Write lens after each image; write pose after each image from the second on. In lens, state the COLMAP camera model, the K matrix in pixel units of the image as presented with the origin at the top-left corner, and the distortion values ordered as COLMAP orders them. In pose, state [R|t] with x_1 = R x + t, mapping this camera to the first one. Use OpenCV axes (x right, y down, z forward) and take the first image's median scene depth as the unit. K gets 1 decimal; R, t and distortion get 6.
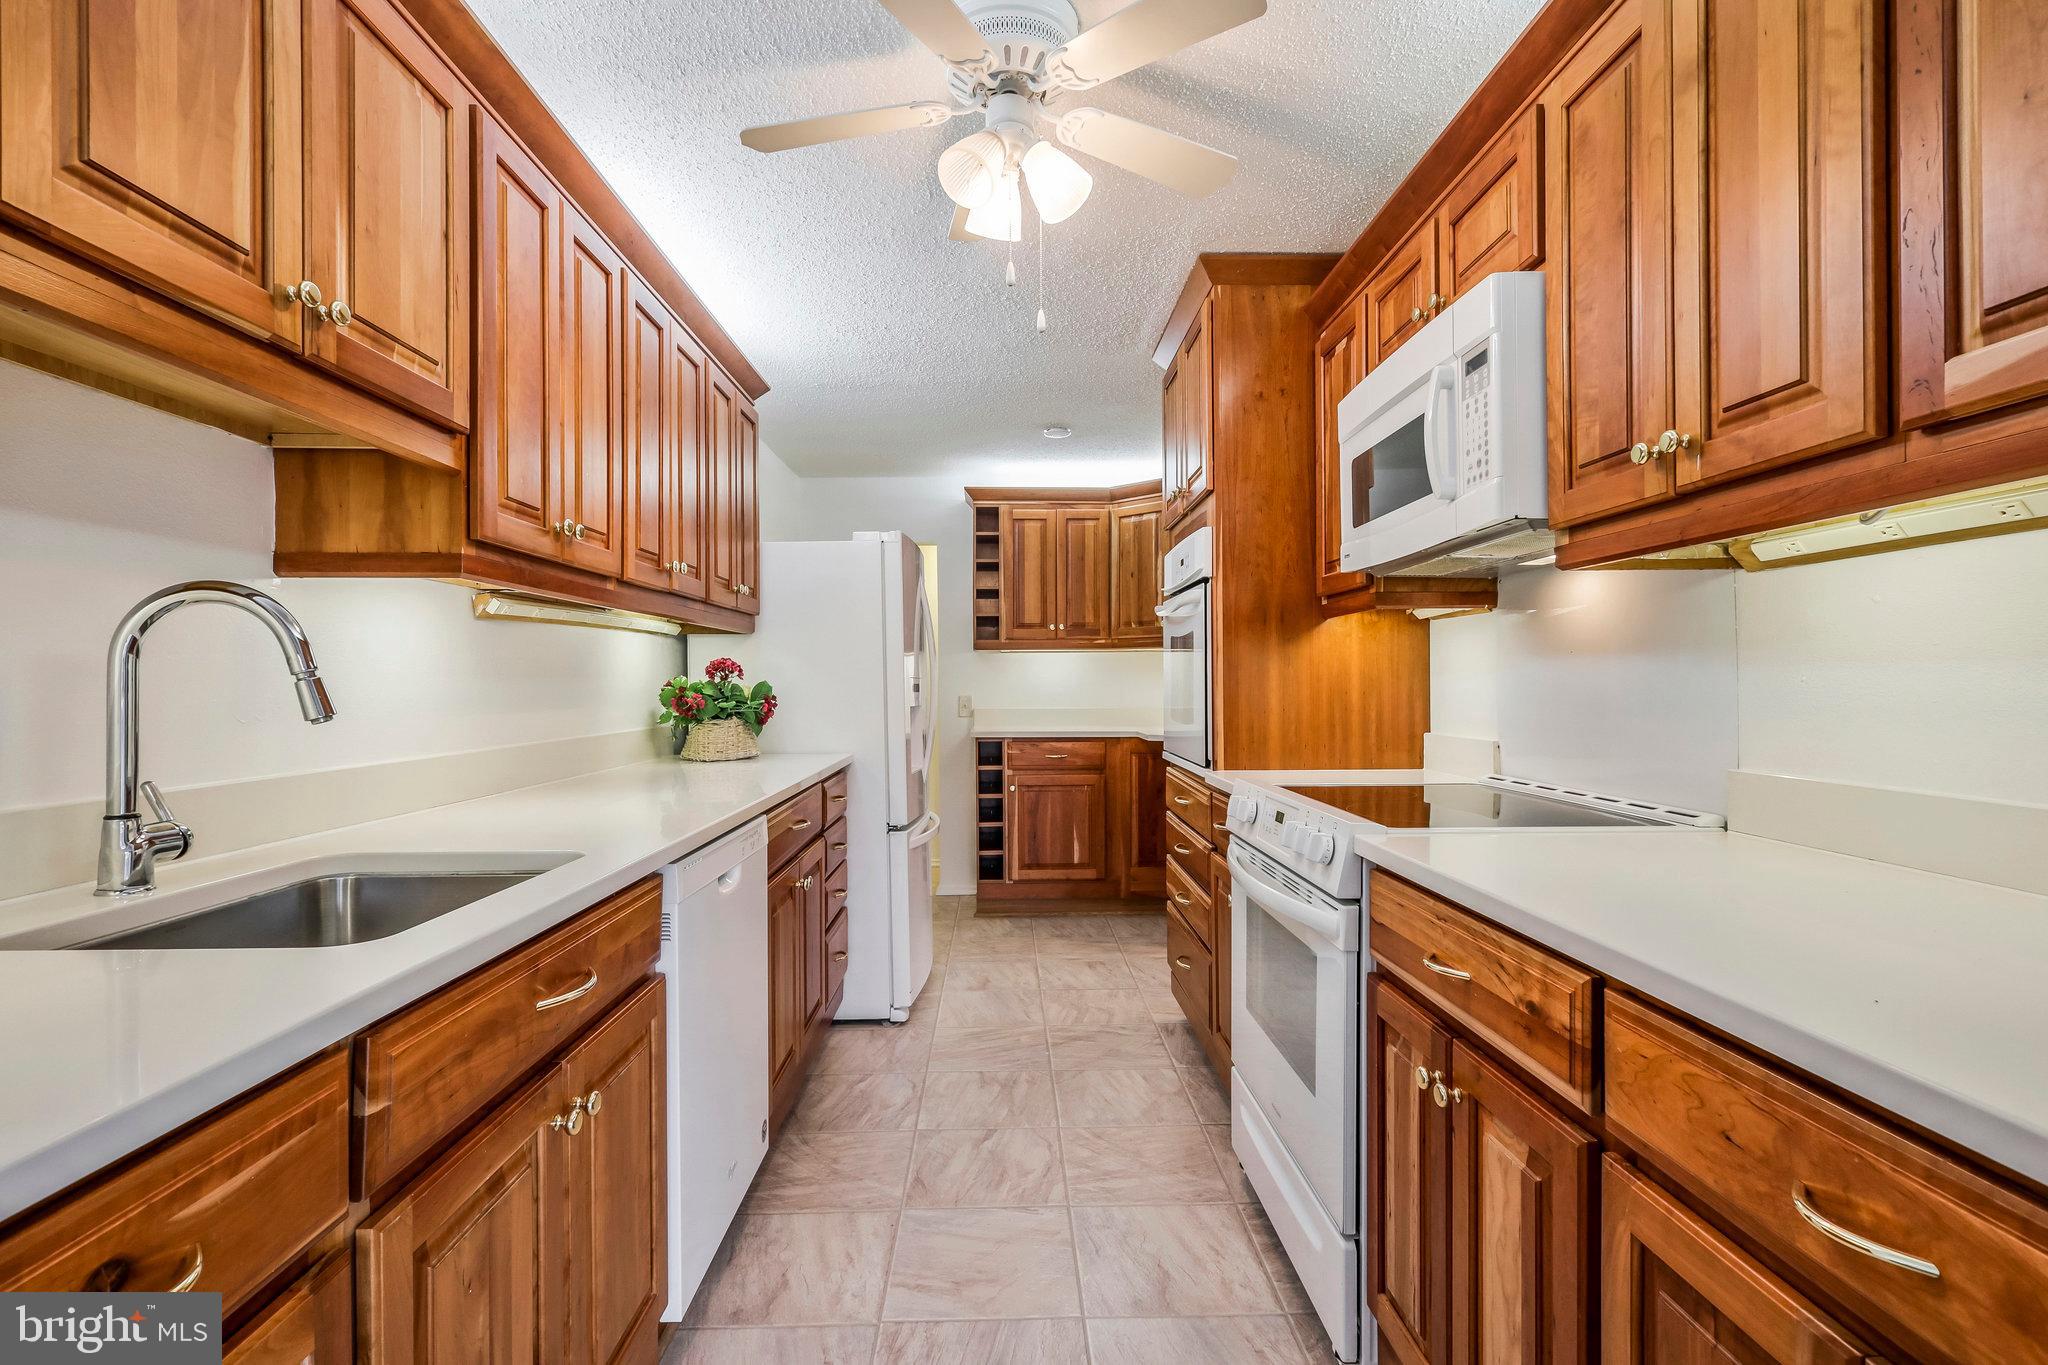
lens RADIAL K [[959.8, 0, 1042.1], [0, 959.8, 690.4], [0, 0, 1]] dist [-0.002051, 0.001634]
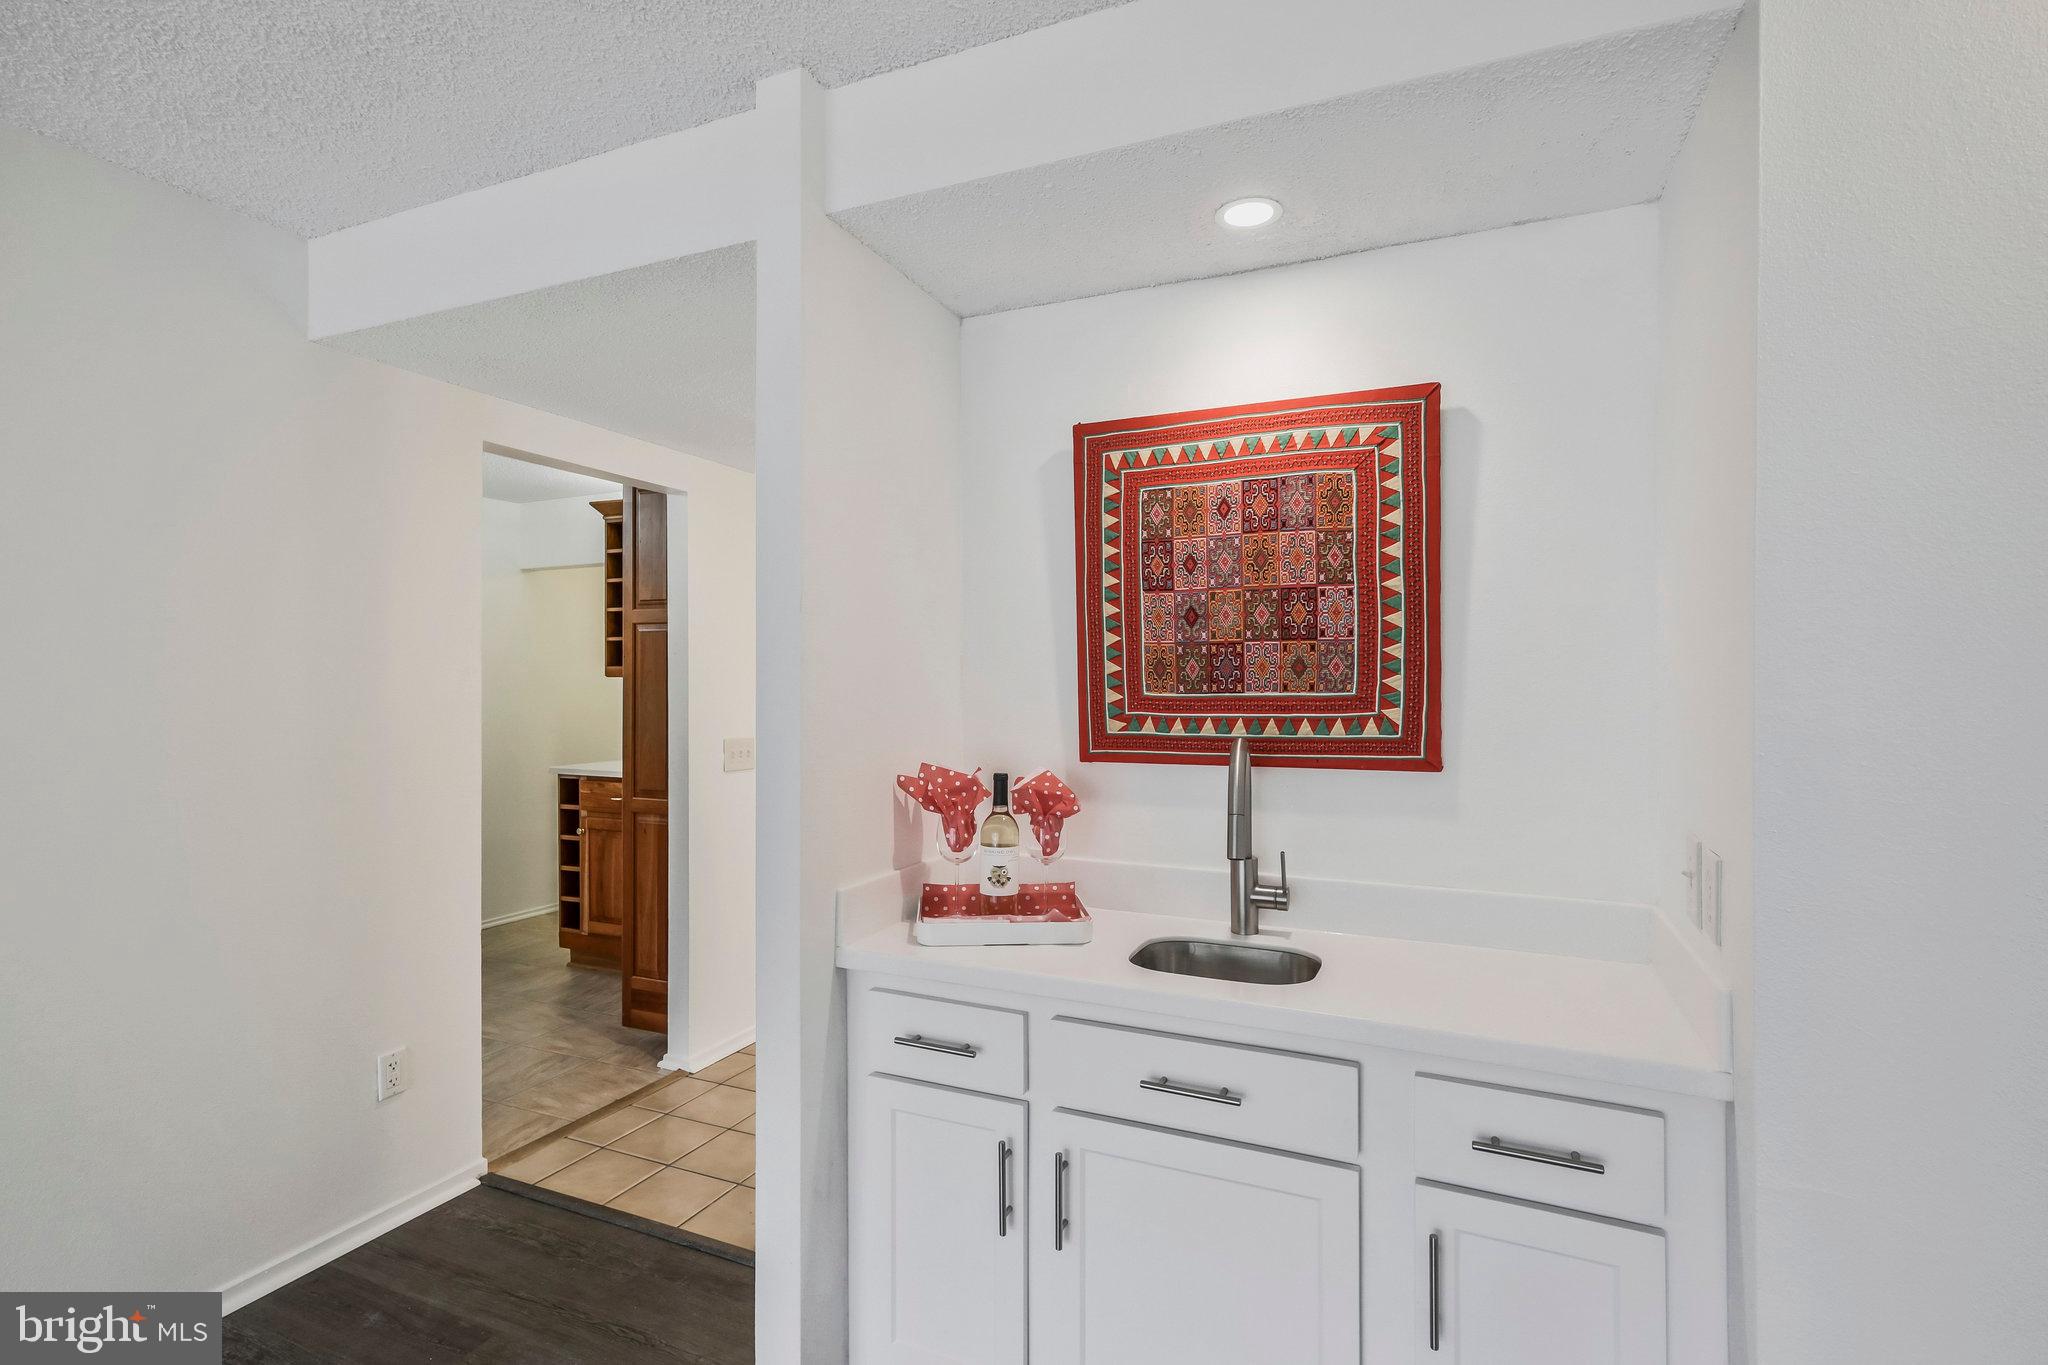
lens RADIAL K [[959.8, 0, 1024.1], [0, 959.8, 687.7], [0, 0, 1]] dist [-0.002051, 0.001634]
pose [[0.899909, 0.006891, -0.436024, 1.533377], [-0.008202, 0.999966, -0.001123, -0.074514], [0.436001, 0.004587, 0.899934, 0.749531]]
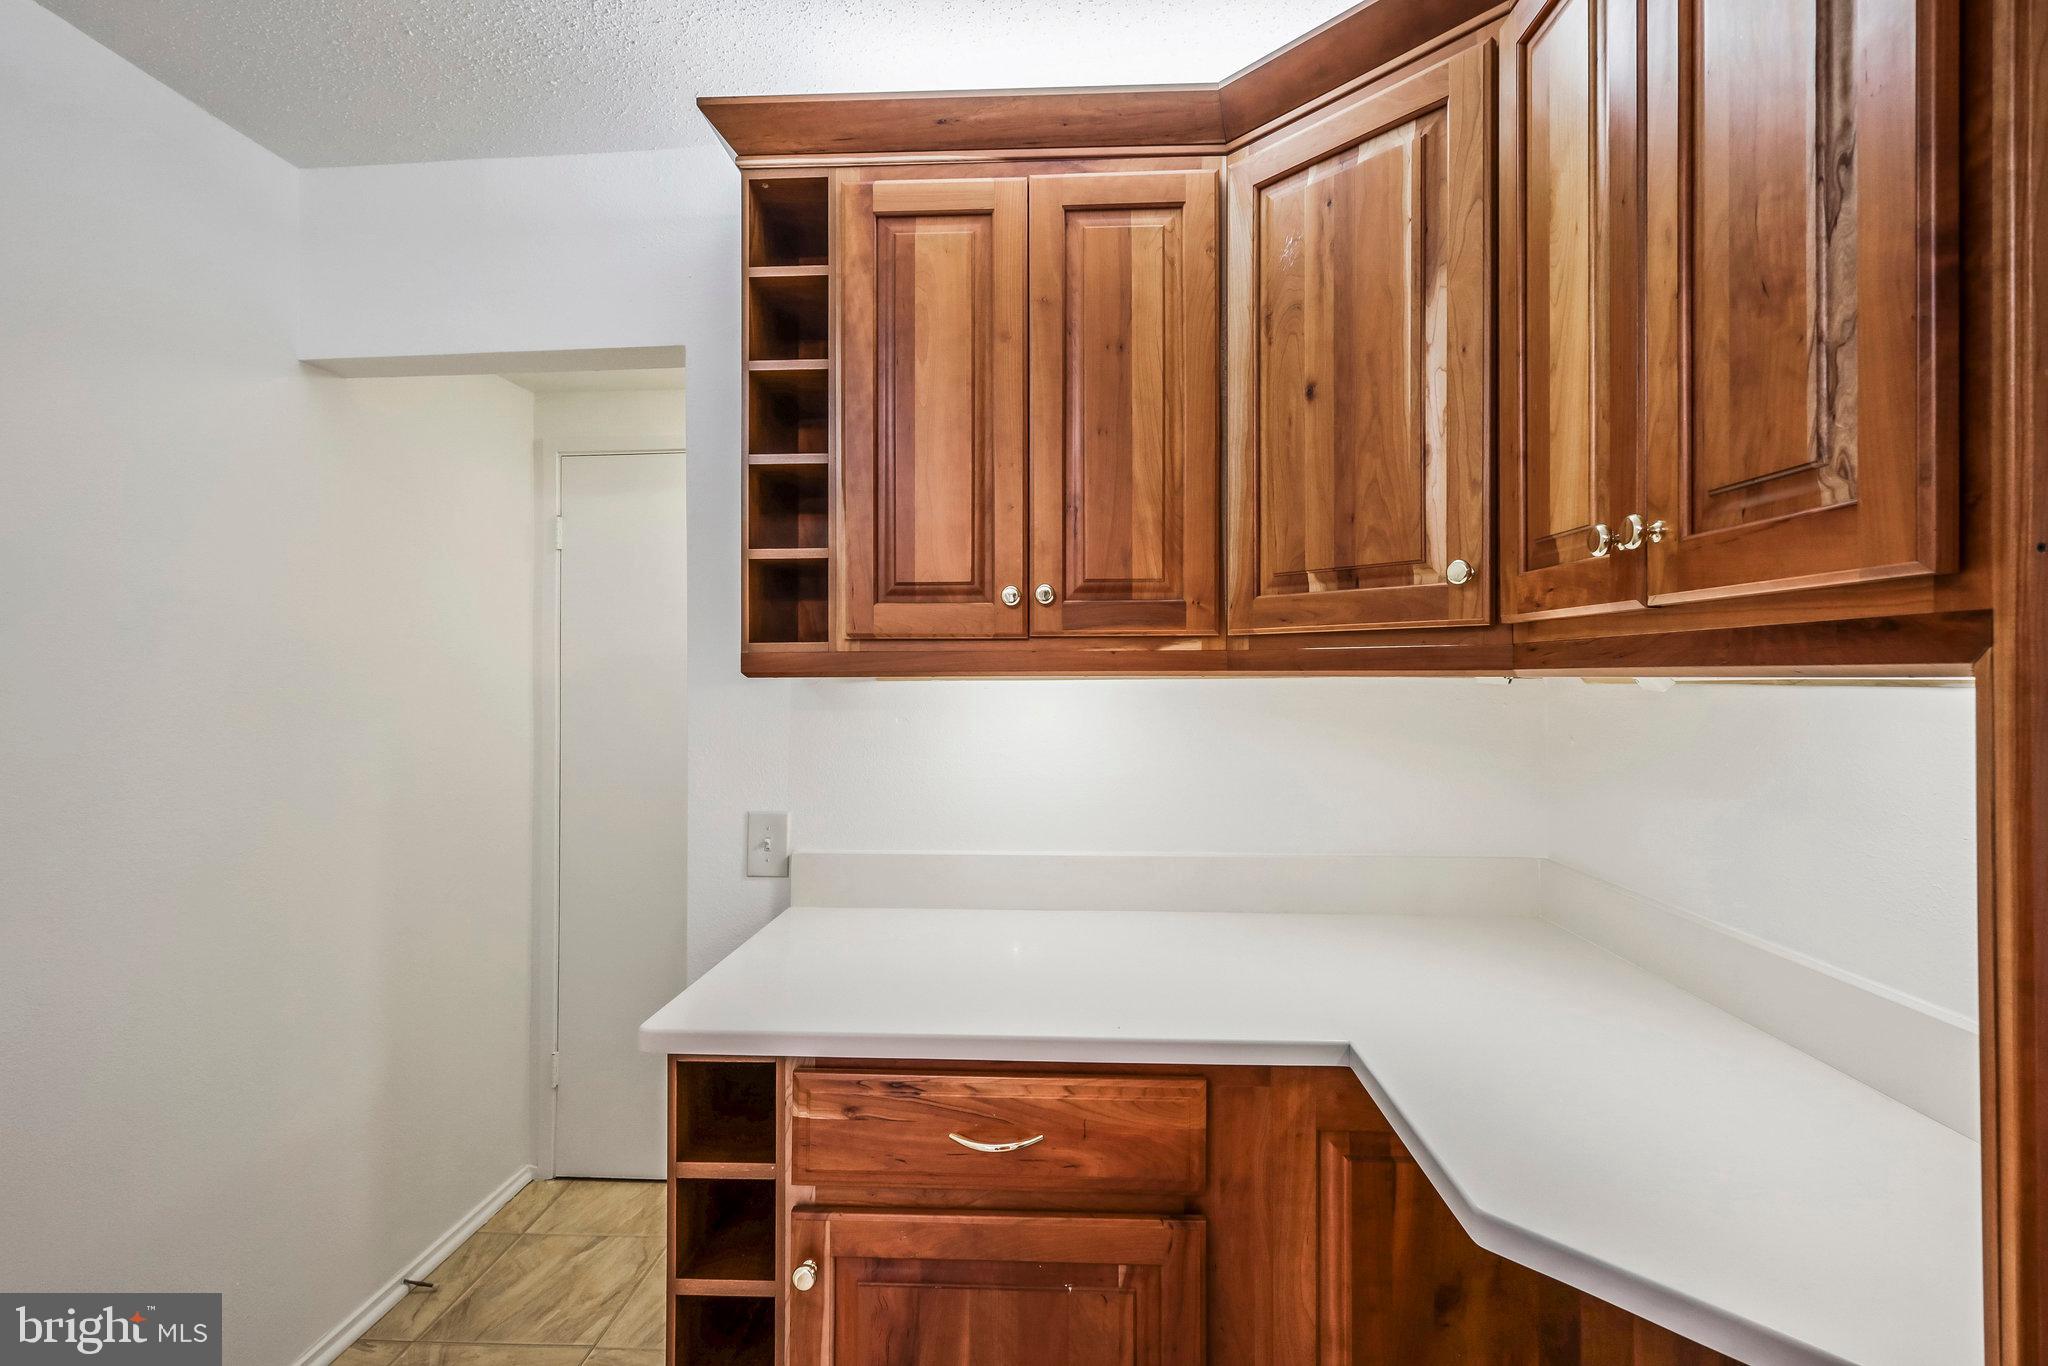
lens RADIAL K [[959.8, 0, 1017.2], [0, 959.8, 679.0], [0, 0, 1]] dist [-0.002051, 0.001634]
pose [[0.993893, 0.002239, -0.110330, 0.094991], [-0.003232, 0.999956, -0.008823, -0.086155], [0.110305, 0.009126, 0.993856, 1.588137]]
